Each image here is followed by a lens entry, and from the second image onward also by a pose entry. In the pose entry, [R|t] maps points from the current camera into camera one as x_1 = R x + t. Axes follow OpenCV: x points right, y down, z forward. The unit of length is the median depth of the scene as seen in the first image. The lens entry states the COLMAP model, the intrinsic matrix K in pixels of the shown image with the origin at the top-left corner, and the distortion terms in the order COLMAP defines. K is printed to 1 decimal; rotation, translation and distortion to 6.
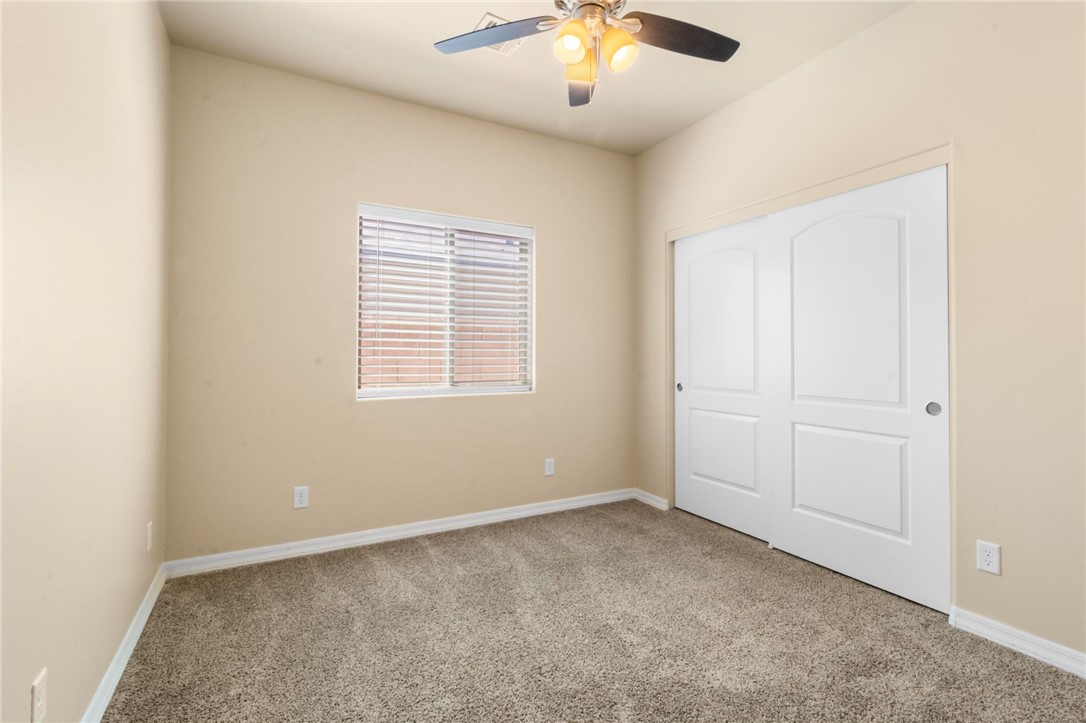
lens RADIAL K [[508.7, 0, 542.1], [0, 508.7, 347.5], [0, 0, 1]] dist [0.000211, 0.000111]
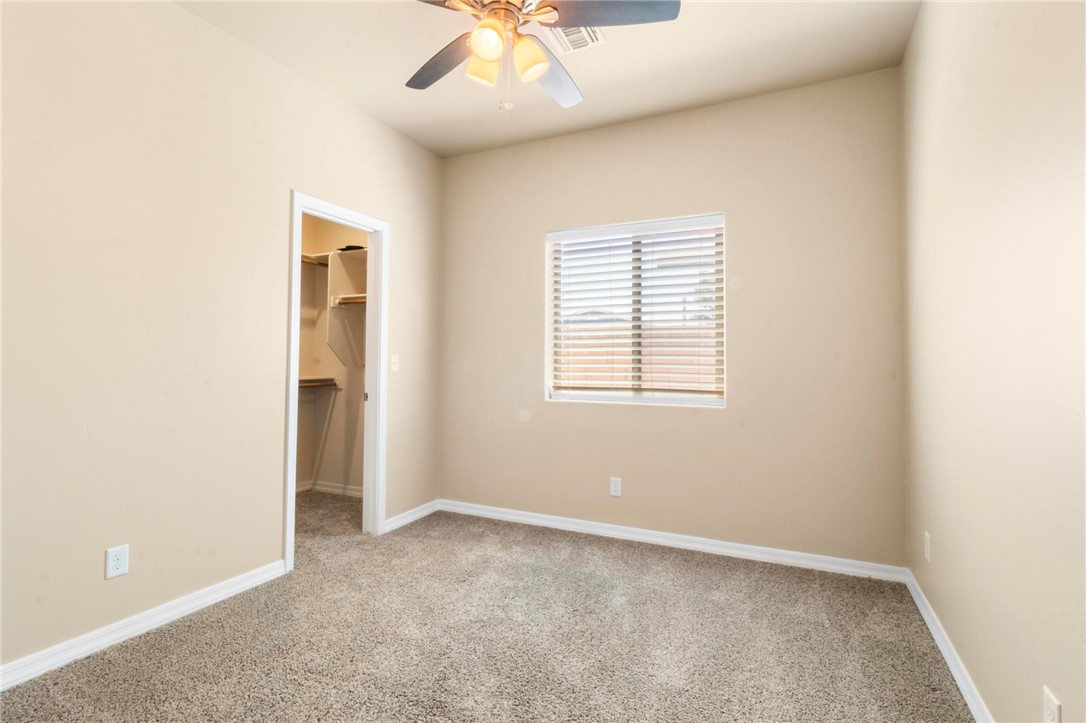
lens RADIAL K [[508.7, 0, 542.1], [0, 508.7, 347.5], [0, 0, 1]] dist [0.000211, 0.000111]
pose [[0.576294, -0.021862, -0.816950, 0.567412], [0.009079, 0.999752, -0.020349, 0.001974], [0.817192, 0.004310, 0.576349, 0.301303]]
